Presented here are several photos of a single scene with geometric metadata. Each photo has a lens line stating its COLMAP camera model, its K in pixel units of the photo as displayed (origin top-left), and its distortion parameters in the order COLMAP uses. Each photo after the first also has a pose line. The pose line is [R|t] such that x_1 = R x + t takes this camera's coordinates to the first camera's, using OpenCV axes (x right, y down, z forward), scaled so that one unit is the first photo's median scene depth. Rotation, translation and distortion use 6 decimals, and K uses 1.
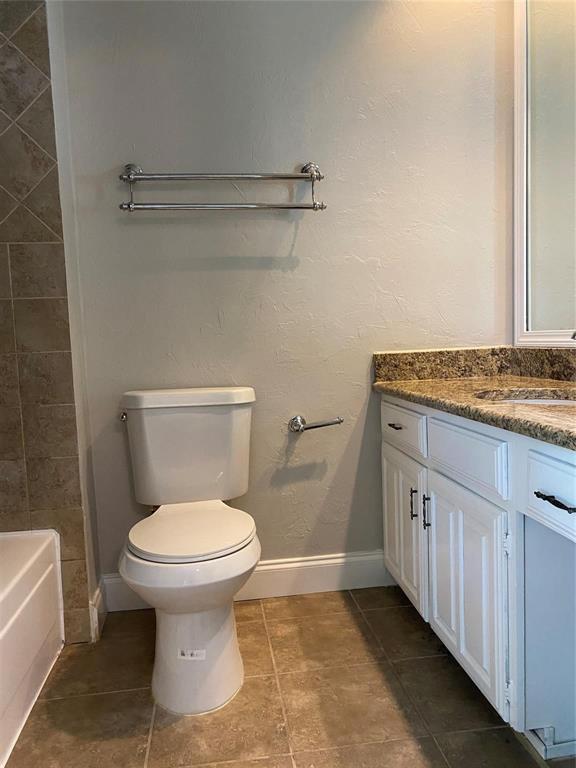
lens RADIAL K [[584.6, 0, 285.4], [0, 584.6, 385.1], [0, 0, 1]] dist [0.022090, -0.005998]
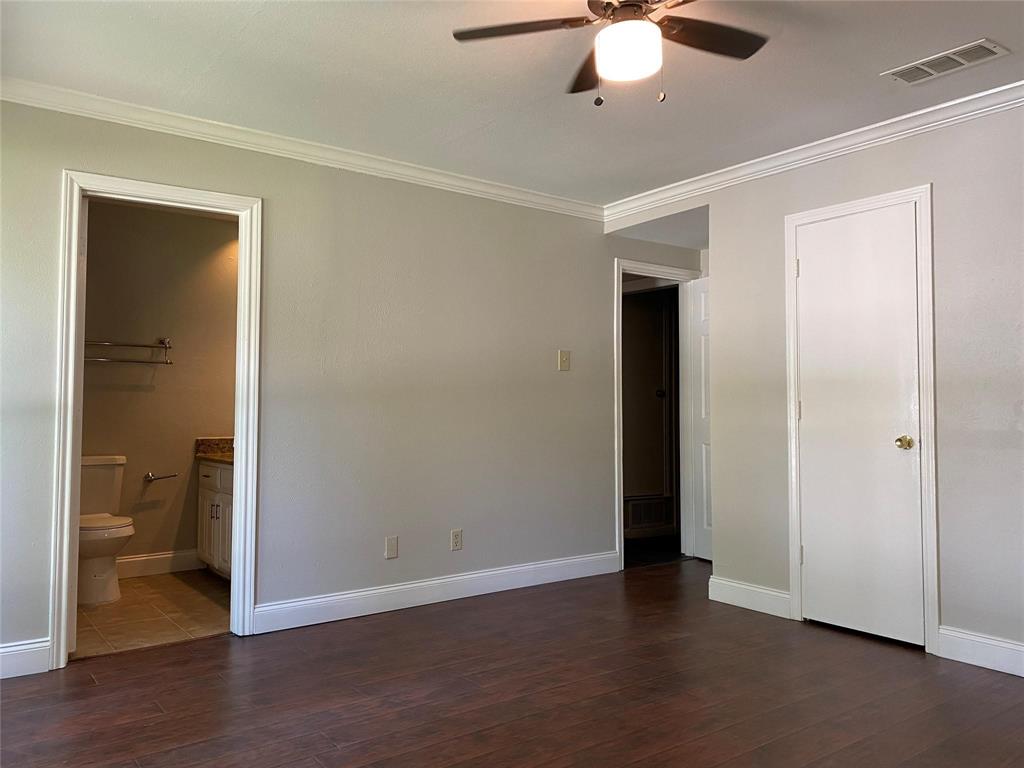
lens RADIAL K [[779.4, 0, 502.1], [0, 779.4, 382.1], [0, 0, 1]] dist [0.022090, -0.005998]
pose [[0.874820, 0.053910, 0.481439, -0.208753], [0.002237, 0.993329, -0.115295, 0.057255], [-0.484443, 0.101940, 0.868863, -1.670940]]
